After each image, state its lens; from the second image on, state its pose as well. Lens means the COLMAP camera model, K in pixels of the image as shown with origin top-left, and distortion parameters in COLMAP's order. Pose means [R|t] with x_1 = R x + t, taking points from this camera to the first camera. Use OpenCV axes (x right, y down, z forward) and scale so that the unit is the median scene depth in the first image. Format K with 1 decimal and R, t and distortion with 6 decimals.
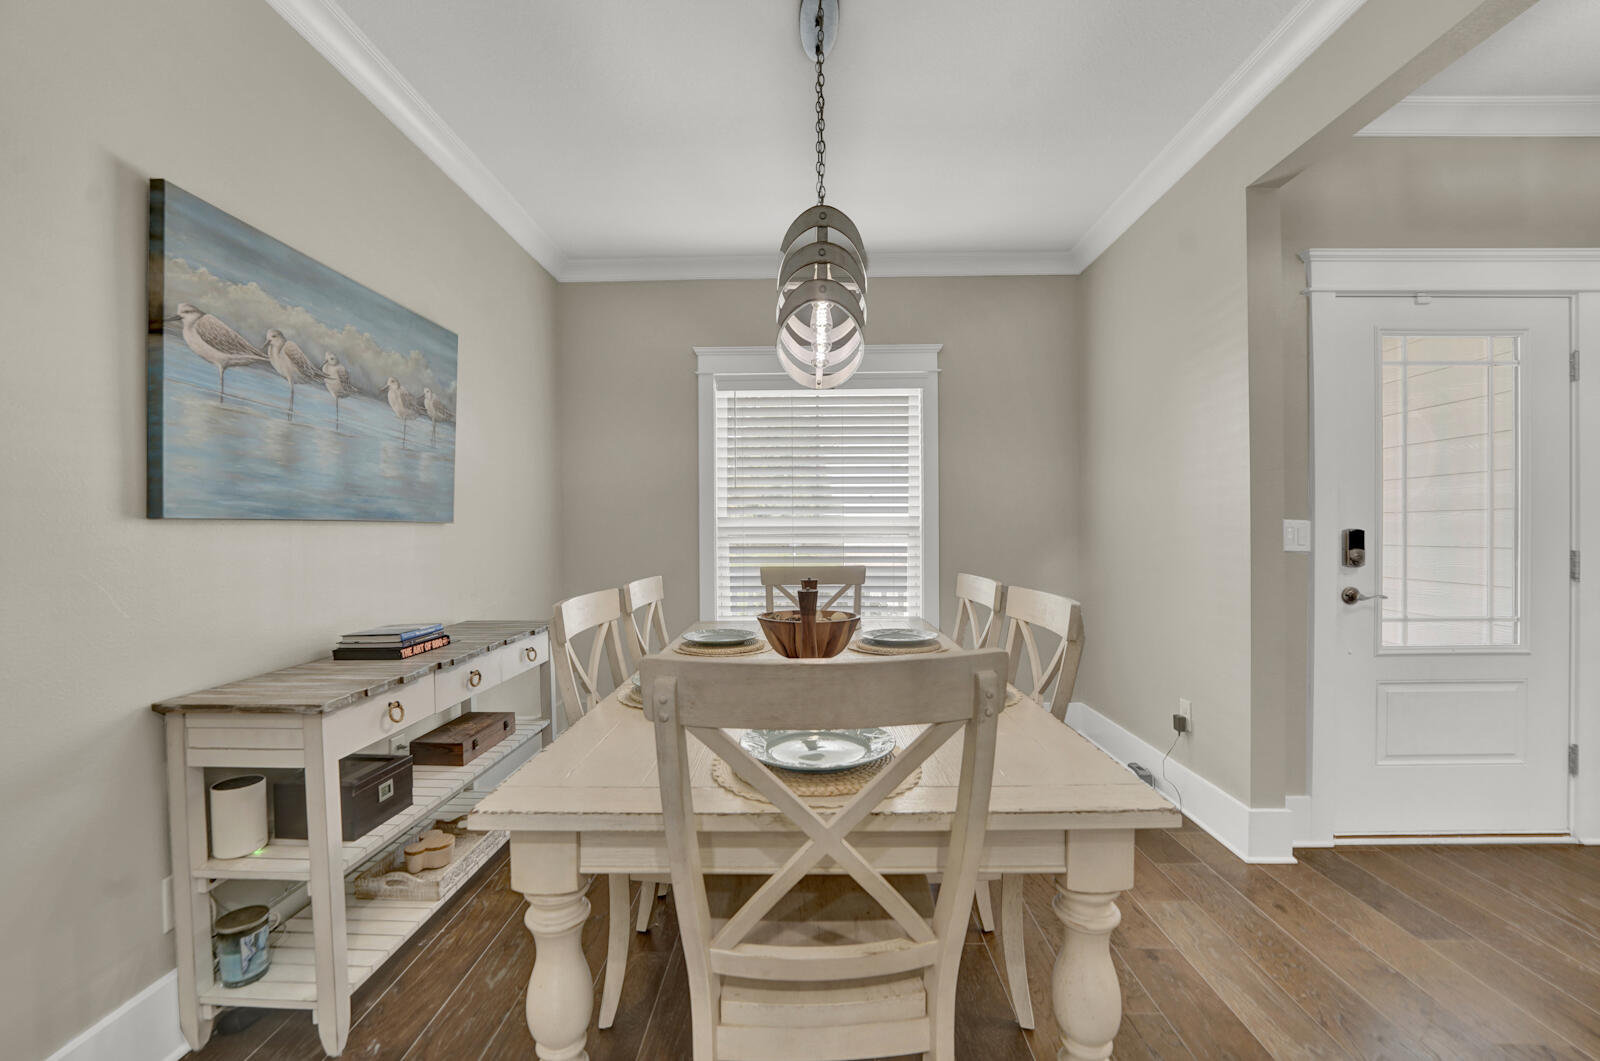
lens RADIAL K [[664.4, 0, 803.9], [0, 664.4, 533.9], [0, 0, 1]] dist [-0.027114, 0.001963]
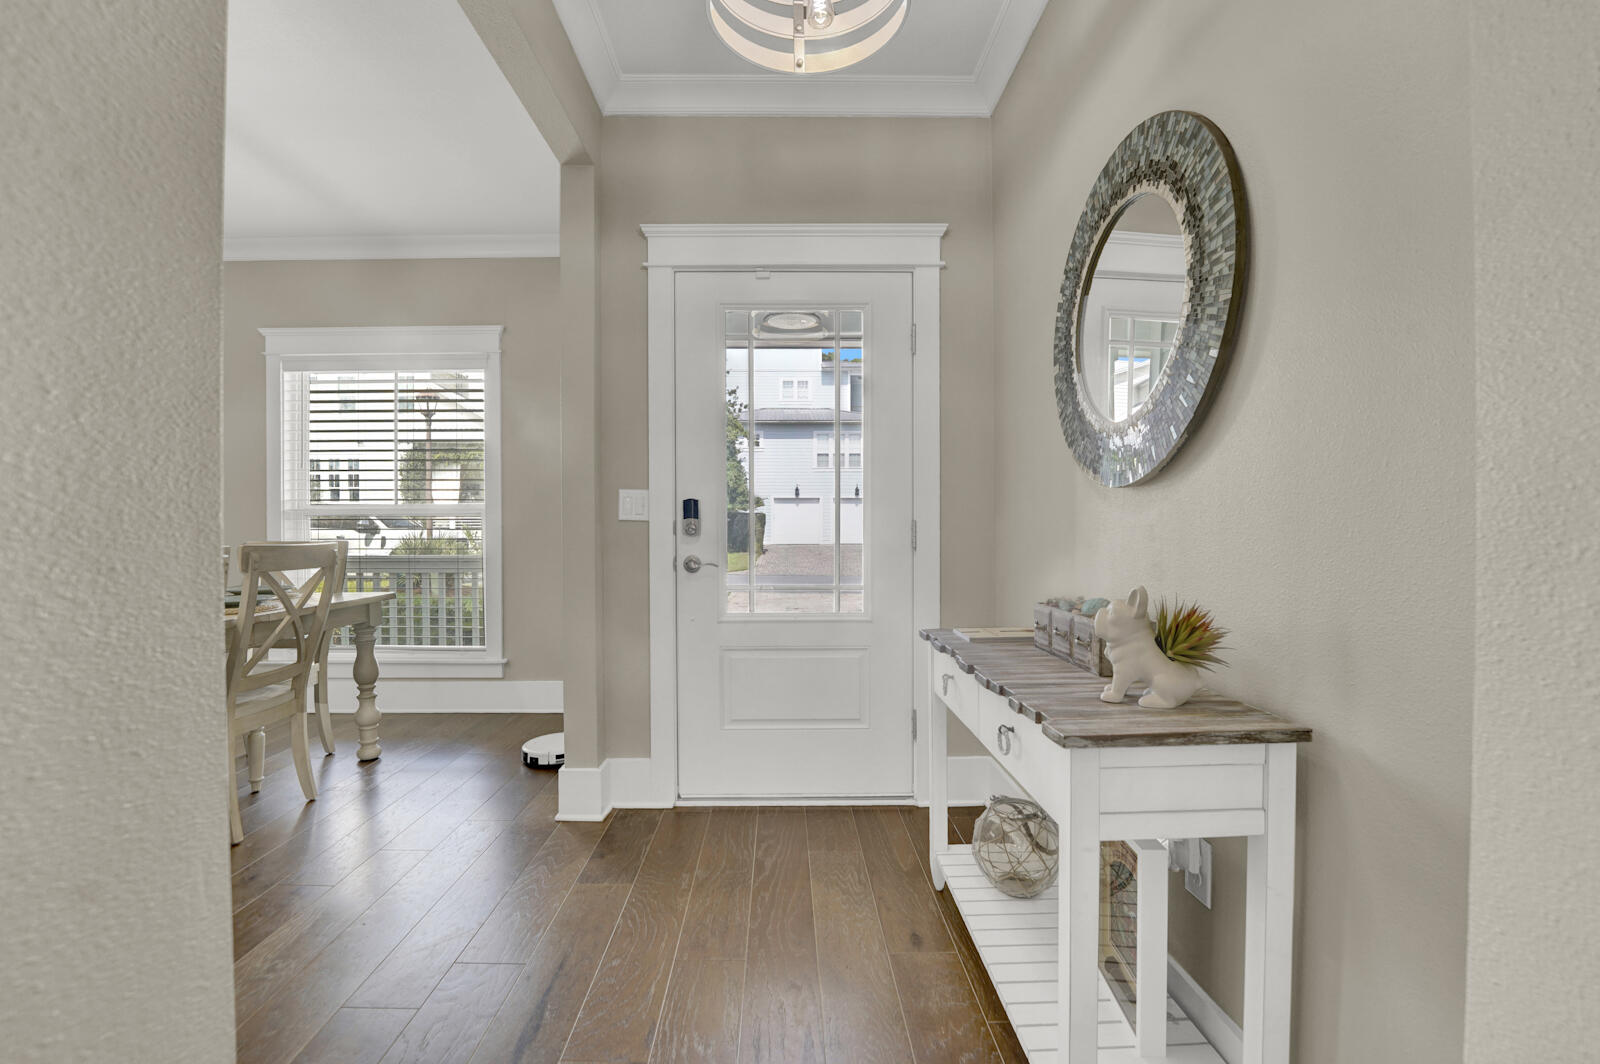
lens RADIAL K [[664.4, 0, 798.2], [0, 664.4, 541.4], [0, 0, 1]] dist [-0.027114, 0.001963]
pose [[0.999371, 0.004098, 0.035212, 0.957685], [-0.004450, 0.999941, 0.009930, 0.047387], [-0.035170, -0.010080, 0.999331, -0.048092]]
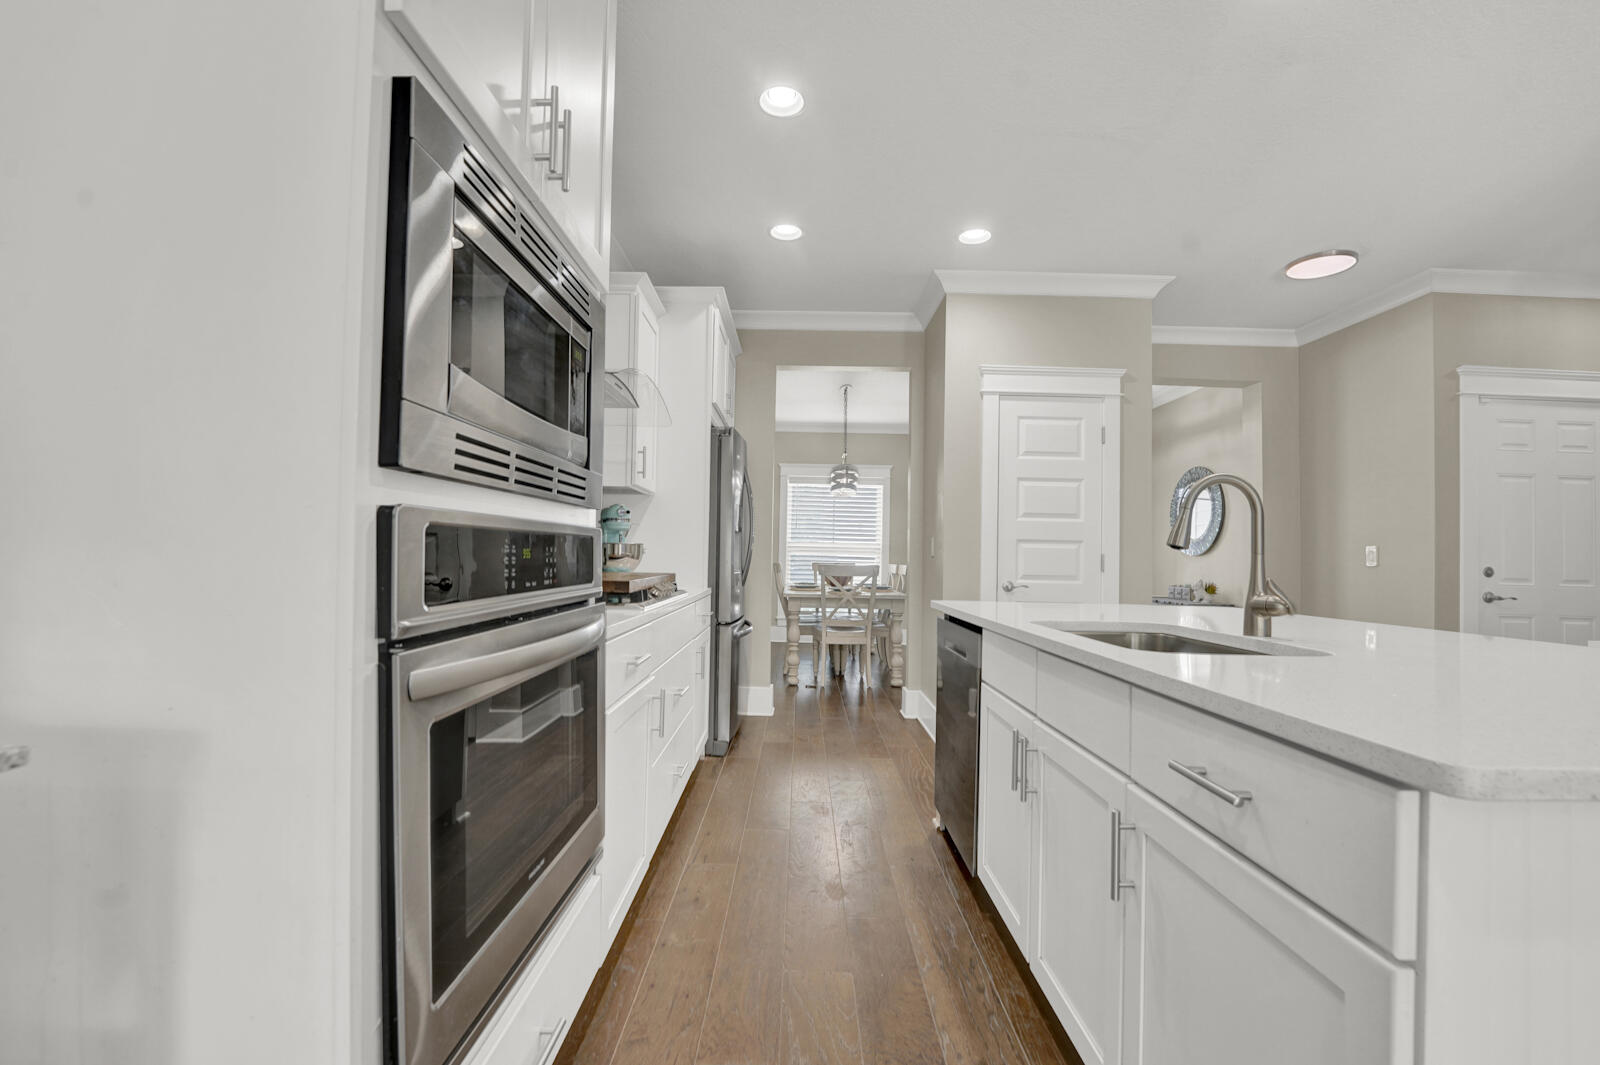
lens RADIAL K [[664.4, 0, 795.1], [0, 664.4, 540.8], [0, 0, 1]] dist [-0.027114, 0.001963]
pose [[0.999631, 0.027104, -0.002049, -0.159323], [-0.027155, 0.999154, -0.030887, 0.059569], [0.001210, 0.030931, 0.999521, -1.825076]]
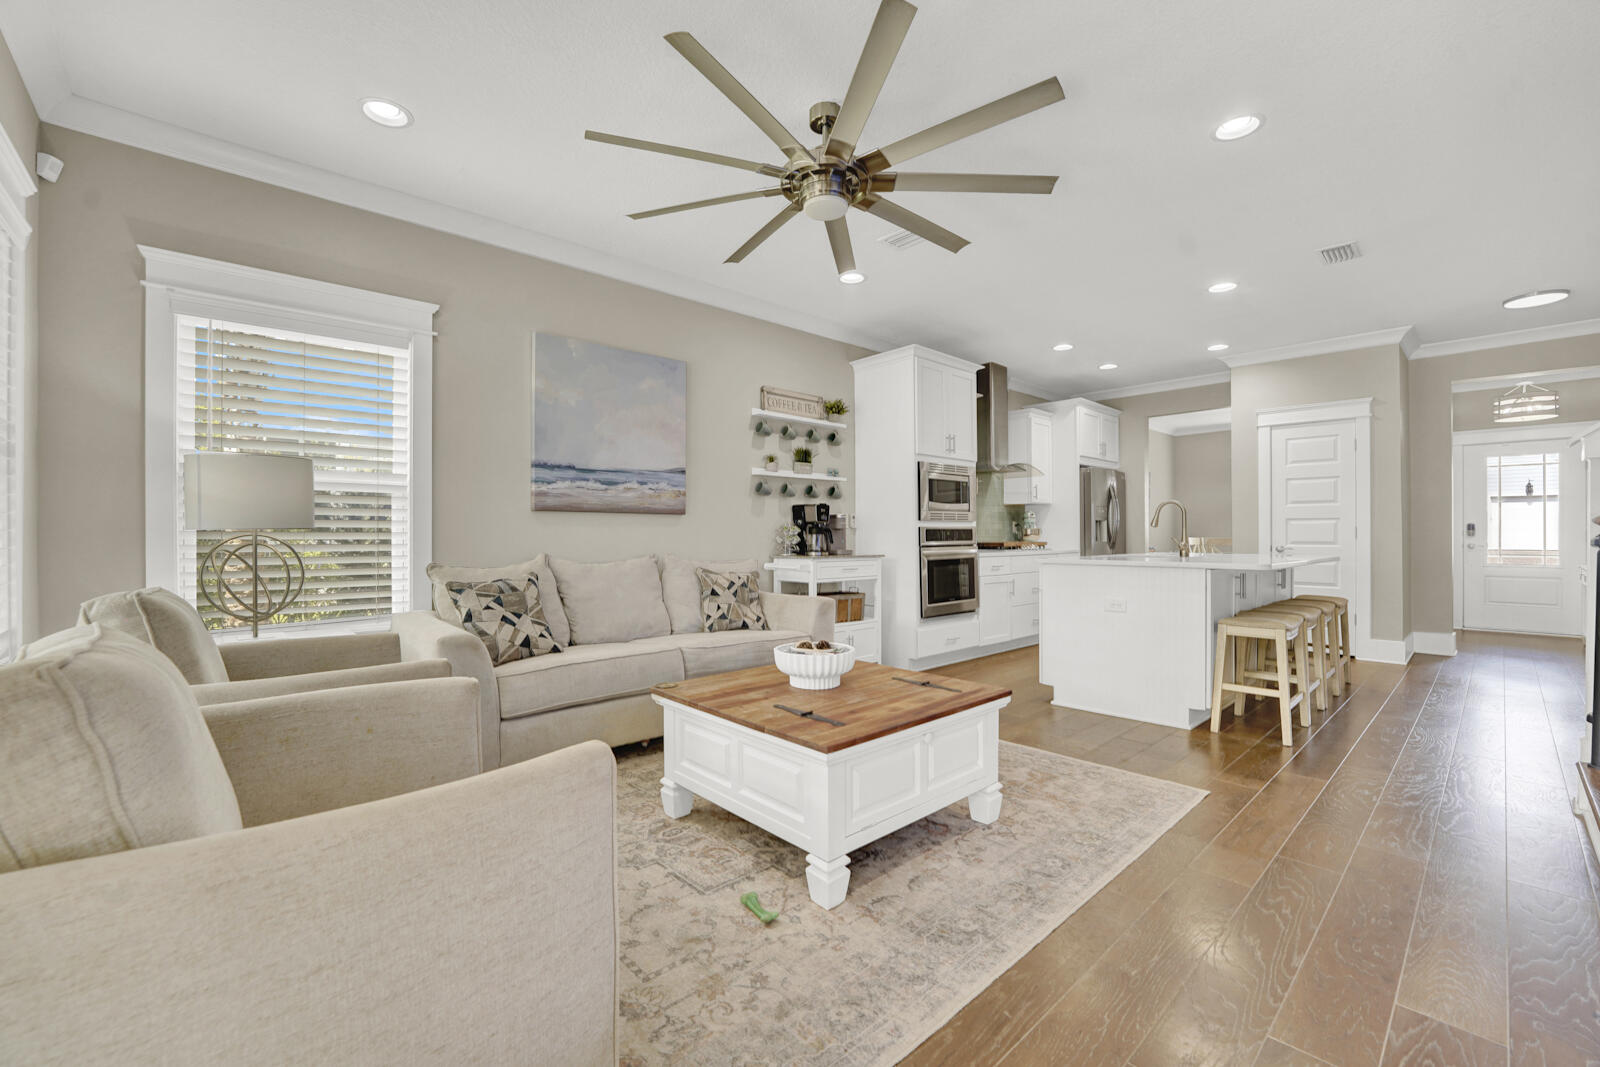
lens RADIAL K [[669.6, 0, 787.6], [0, 669.6, 530.4], [0, 0, 1]] dist [-0.032118, 0.004475]
pose [[0.669535, 0.002196, -0.742778, 0.946404], [-0.009980, 0.999932, -0.006040, 0.068628], [0.742714, 0.011457, 0.669511, -3.250736]]
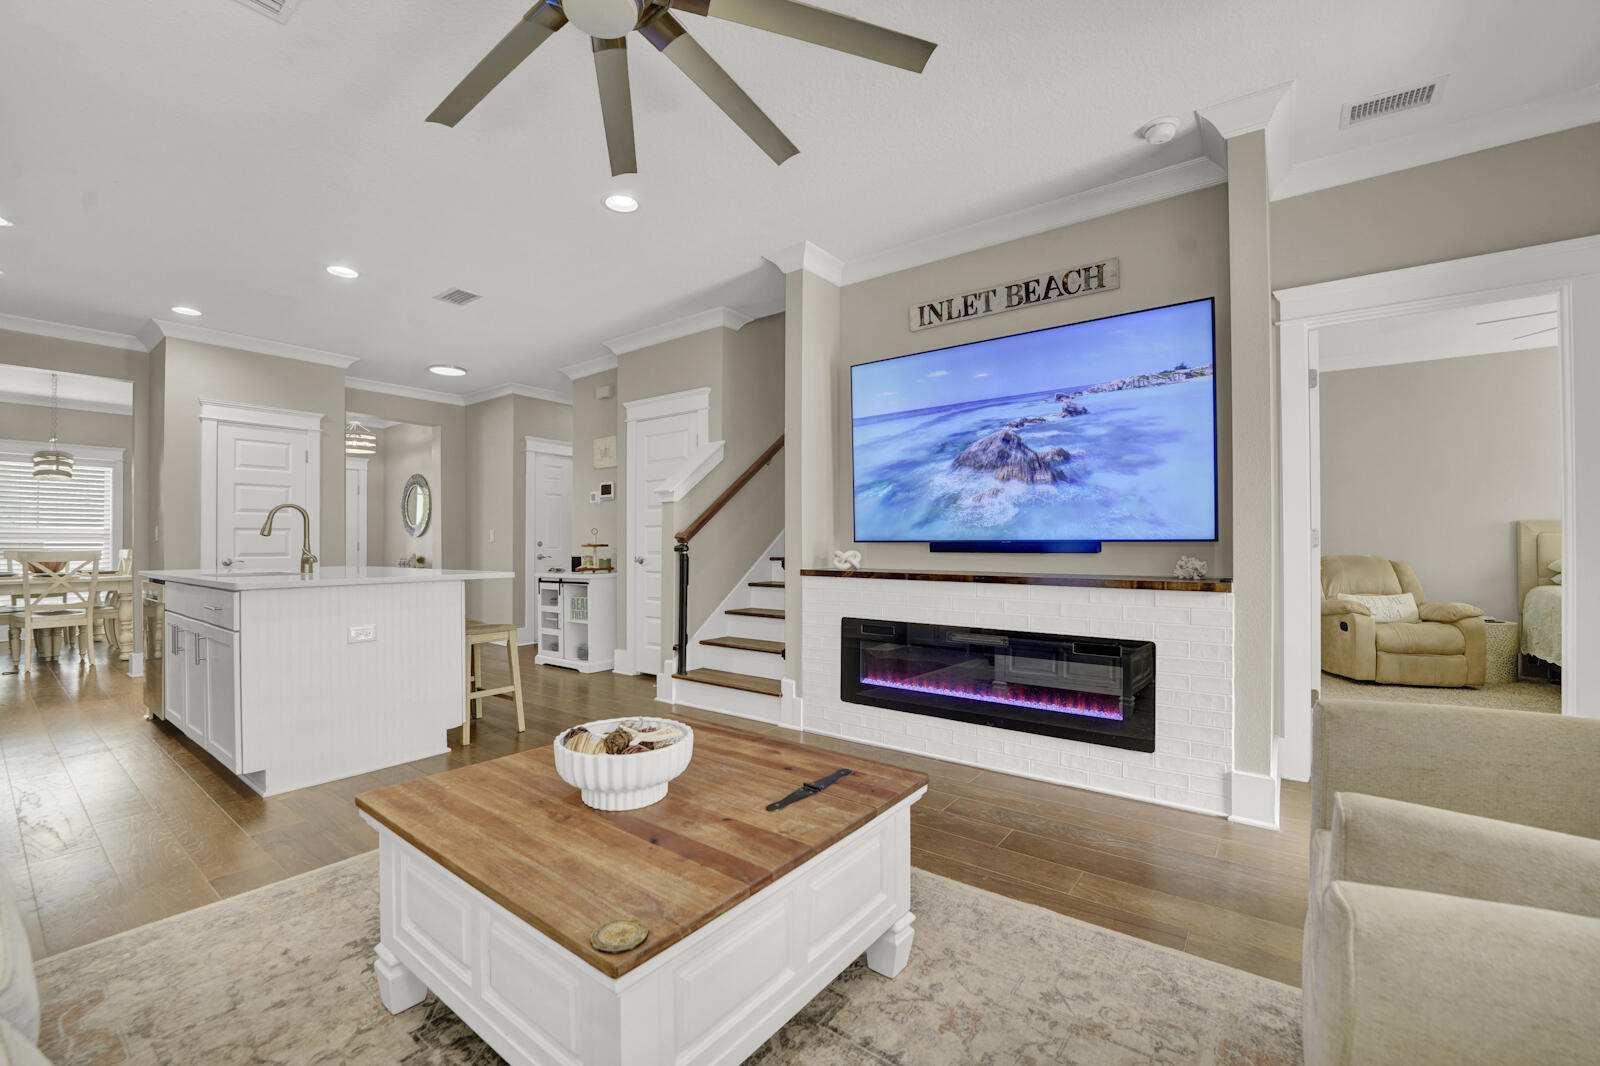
lens RADIAL K [[669.6, 0, 792.9], [0, 669.6, 539.3], [0, 0, 1]] dist [-0.032118, 0.004475]
pose [[0.604650, 0.010113, 0.796427, -0.239417], [0.004313, 0.999863, -0.015971, 0.073317], [-0.796480, 0.013092, 0.604524, -3.017483]]
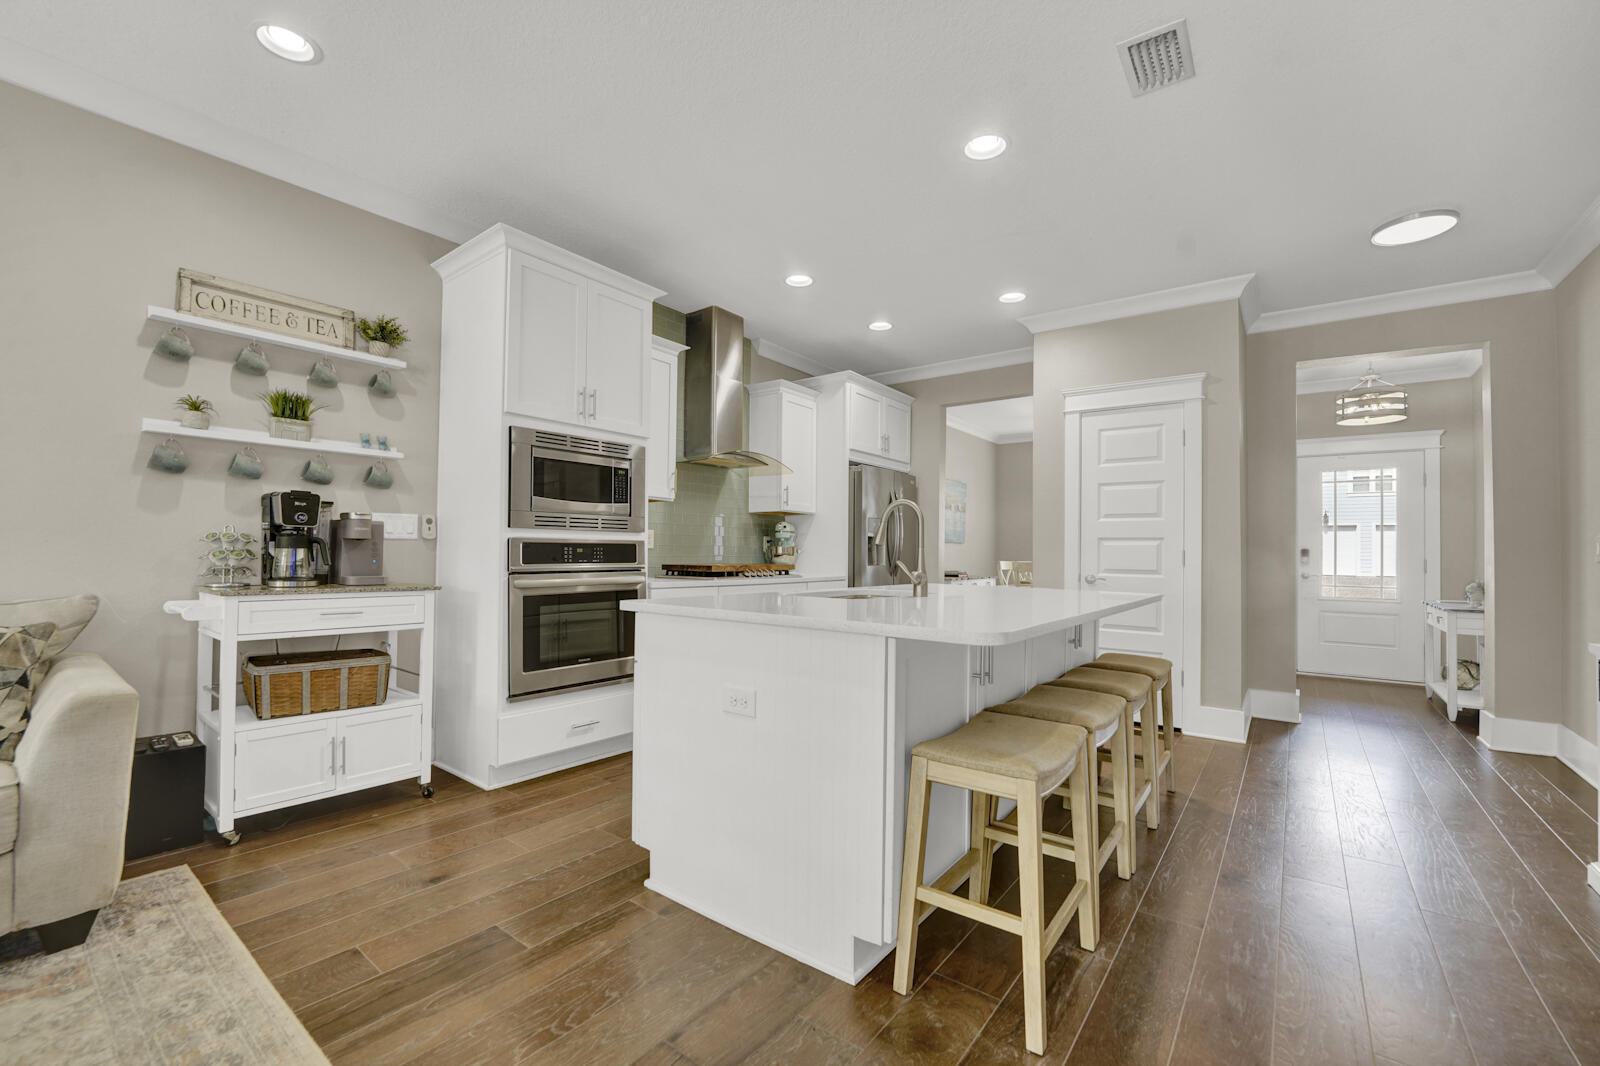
lens RADIAL K [[669.6, 0, 788.2], [0, 669.6, 535.4], [0, 0, 1]] dist [-0.032118, 0.004475]
pose [[0.788625, 0.003622, -0.614864, 0.816231], [-0.025469, 0.999317, -0.026780, 0.054834], [0.614347, 0.036779, 0.788179, -2.176469]]
